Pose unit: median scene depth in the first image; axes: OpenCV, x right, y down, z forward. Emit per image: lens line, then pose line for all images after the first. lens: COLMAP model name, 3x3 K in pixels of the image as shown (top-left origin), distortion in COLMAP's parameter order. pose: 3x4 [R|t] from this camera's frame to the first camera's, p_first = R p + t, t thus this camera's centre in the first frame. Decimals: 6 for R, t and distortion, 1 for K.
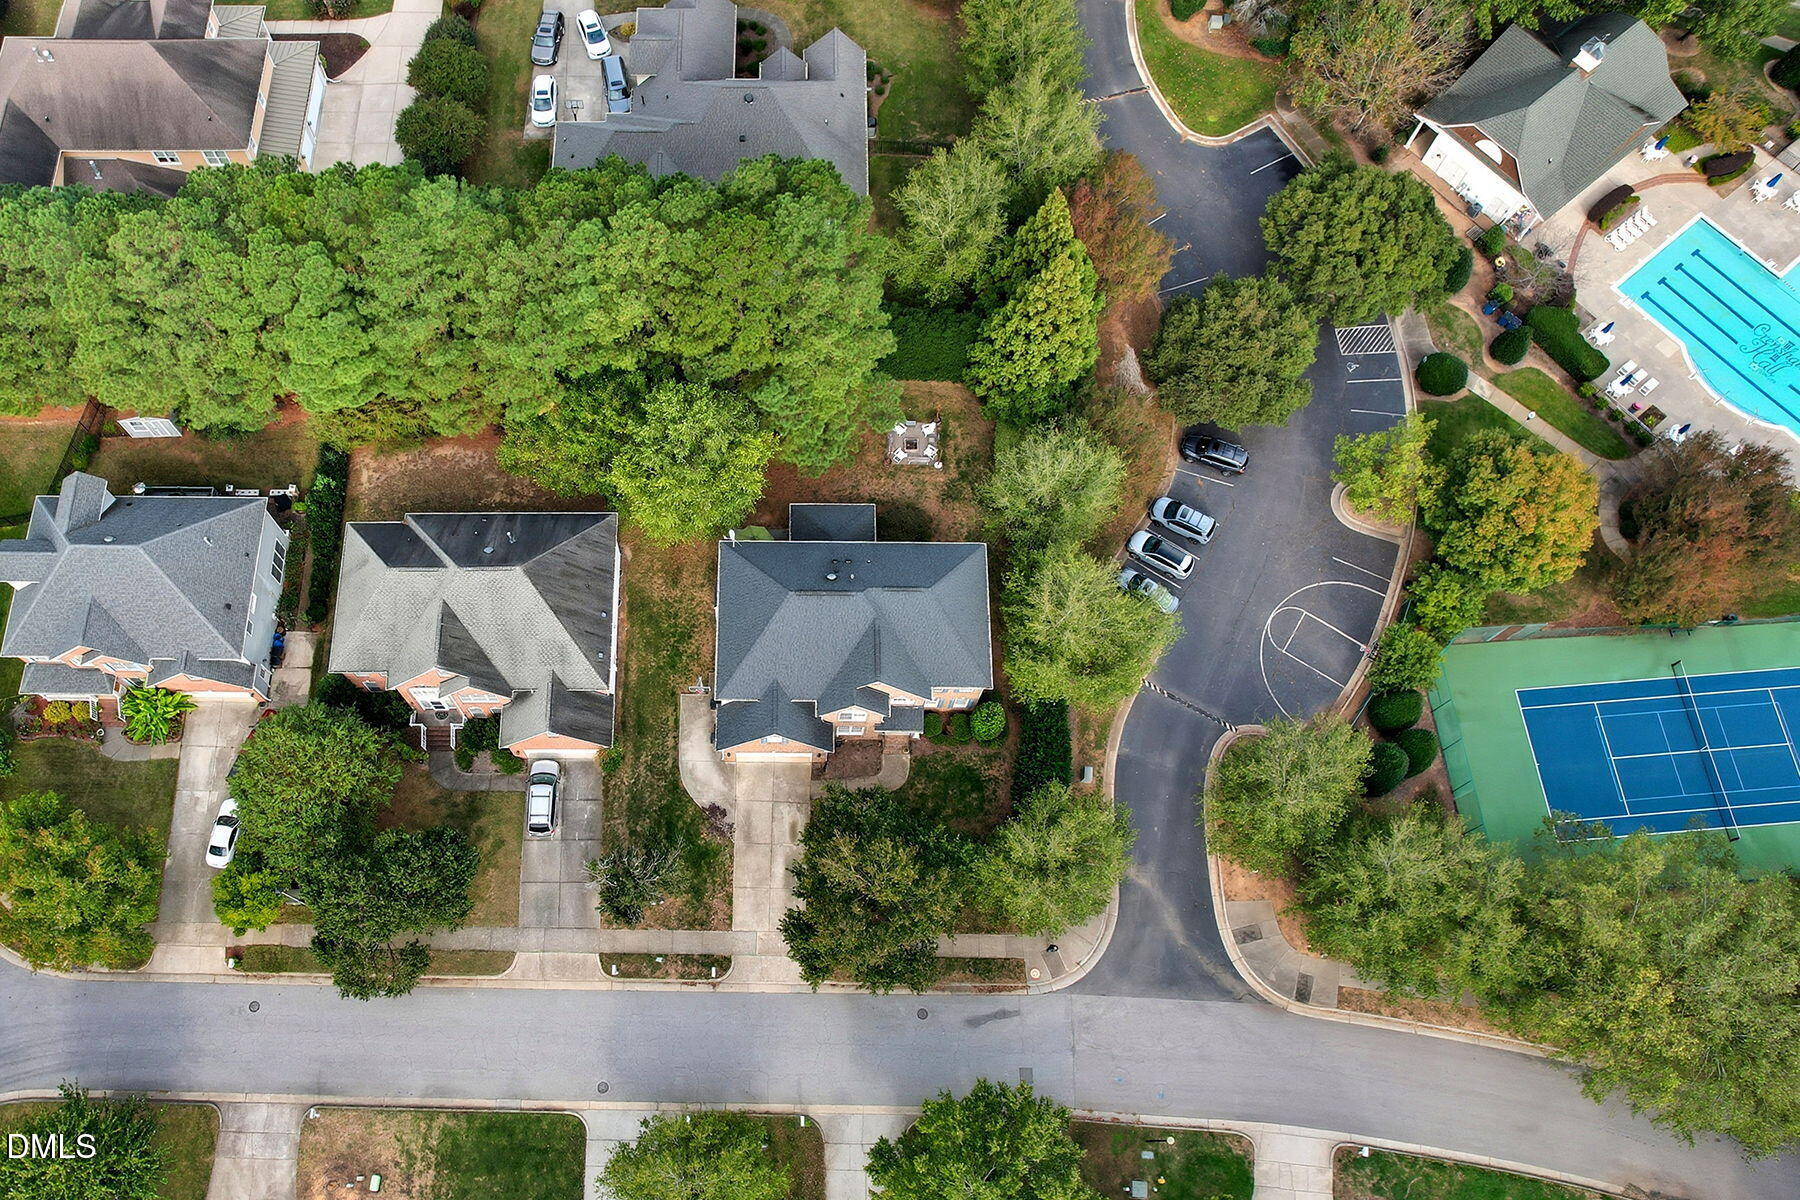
lens RADIAL K [[1377.6, 0, 778.0], [0, 1377.6, 616.9], [0, 0, 1]] dist [-0.094325, 0.088561]
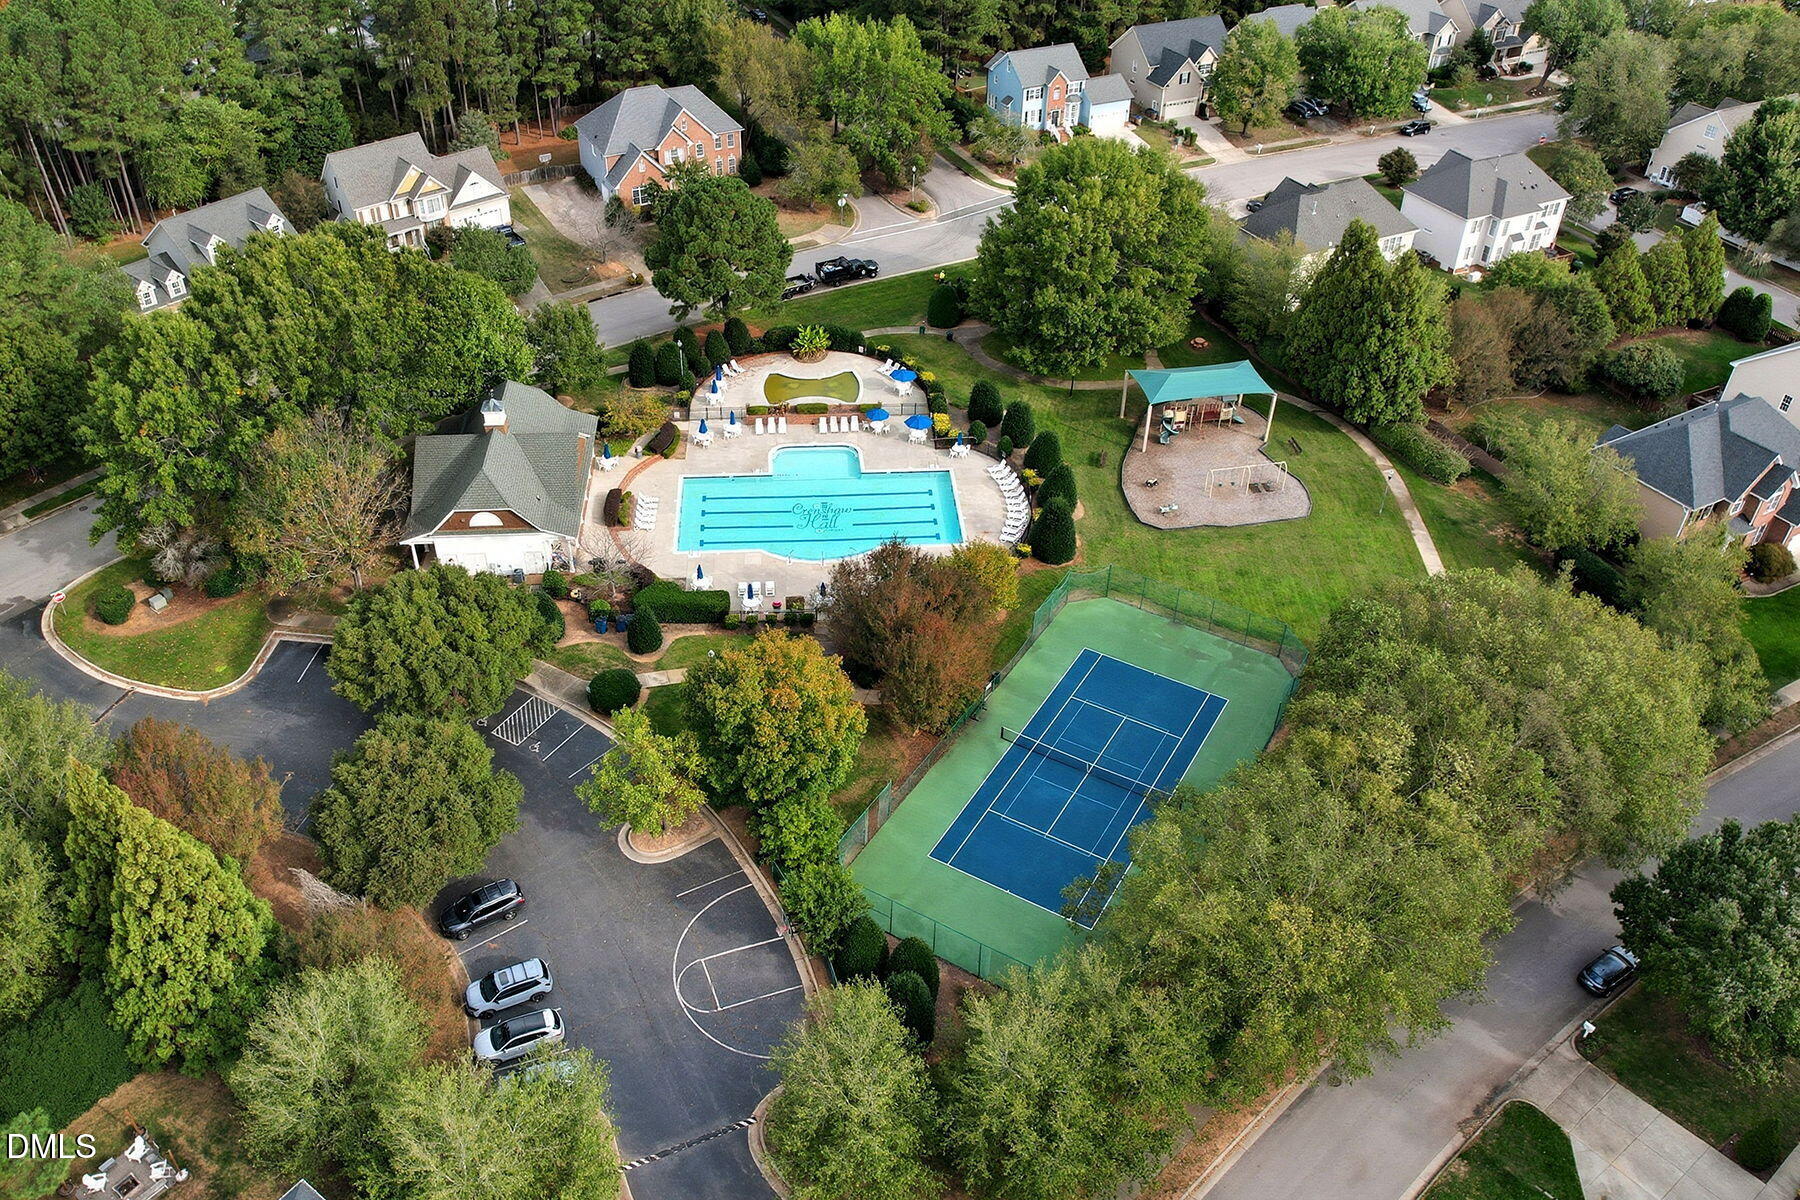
lens RADIAL K [[1400.5, 0, 832.4], [0, 1400.5, 599.5], [0, 0, 1]] dist [-0.072412, 0.052608]
pose [[0.595516, -0.486699, 0.639128, 0.014776], [0.749992, 0.621925, -0.225215, 0.104776], [-0.287877, 0.613460, 0.735387, 0.247545]]
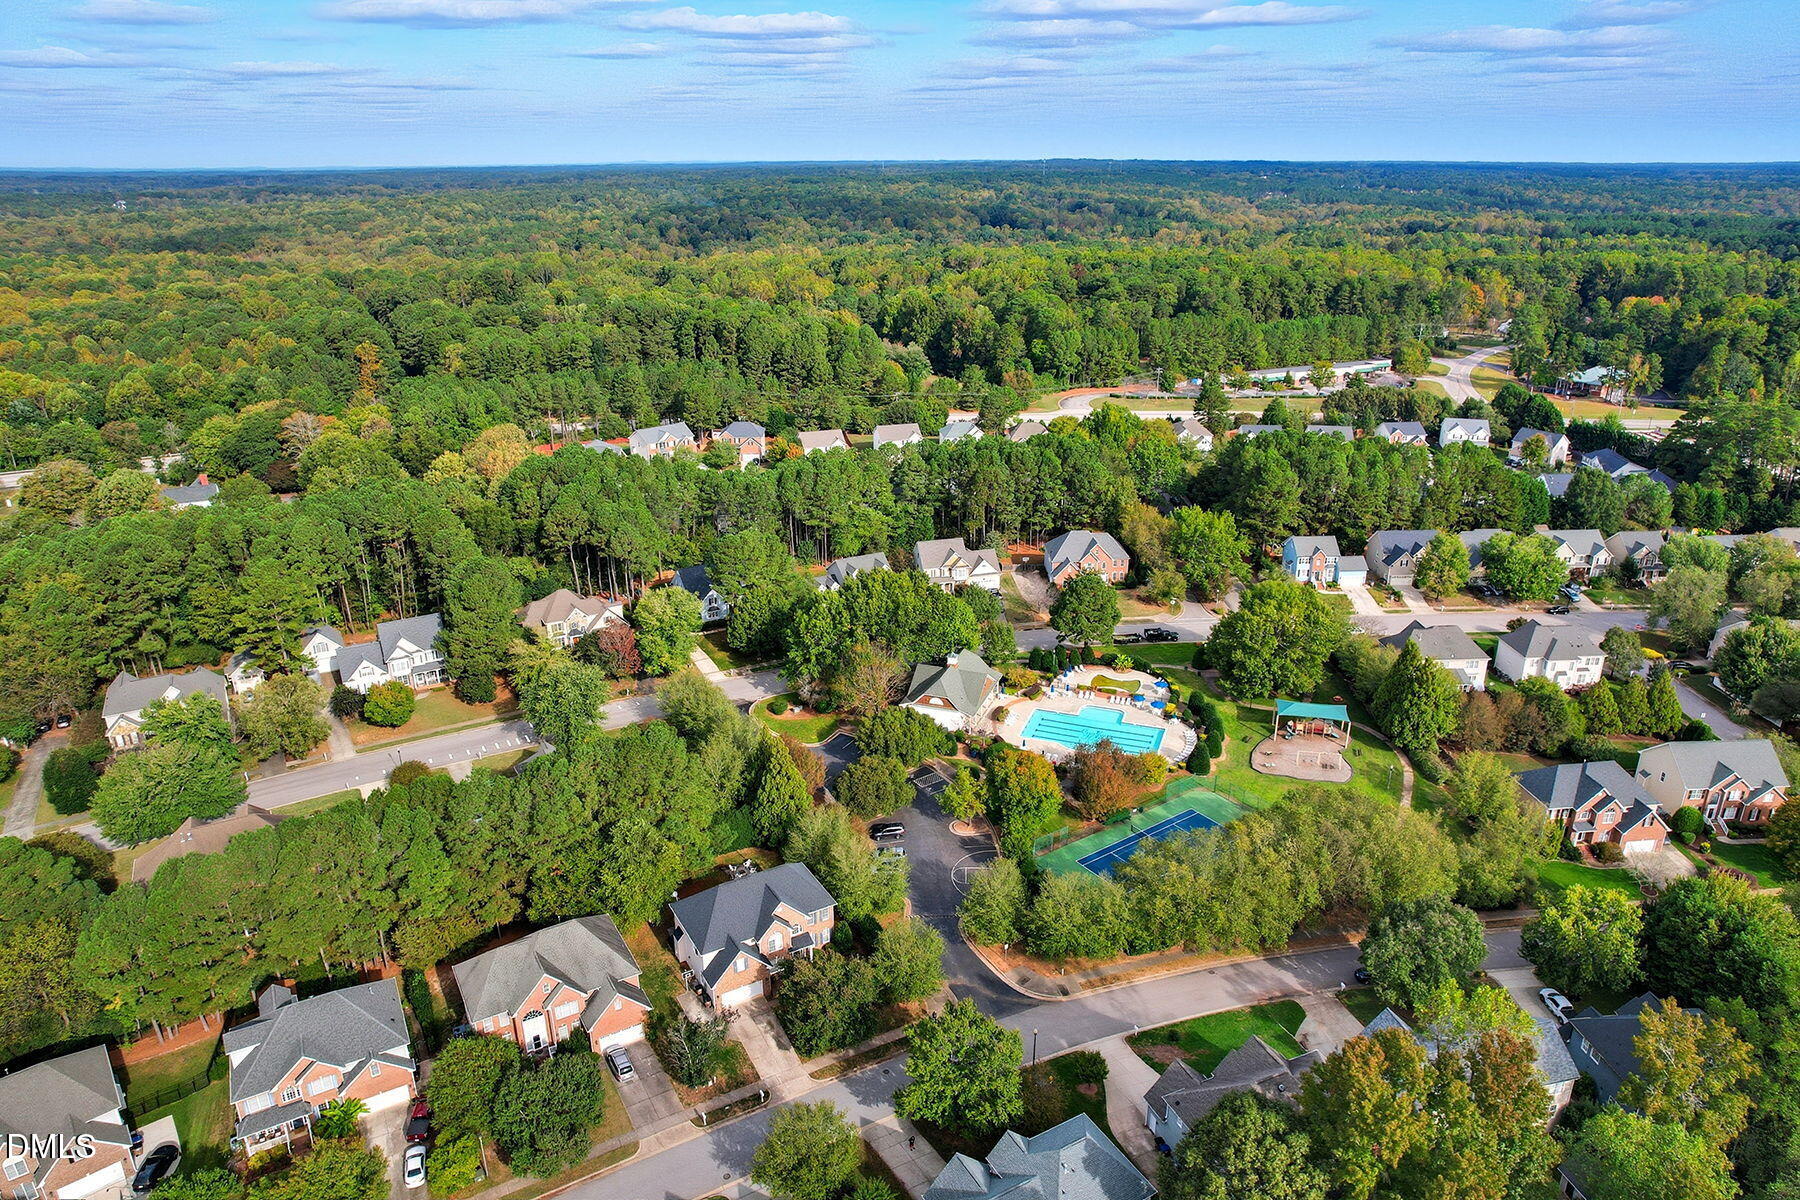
lens RADIAL K [[1150.6, 0, 913.2], [0, 1150.6, 598.5], [0, 0, 1]] dist [-0.077216, 0.069800]
pose [[0.857764, -0.180976, 0.481133, -0.389238], [0.479237, 0.620097, -0.621138, 0.731003], [-0.185938, 0.763366, 0.618627, -0.285084]]
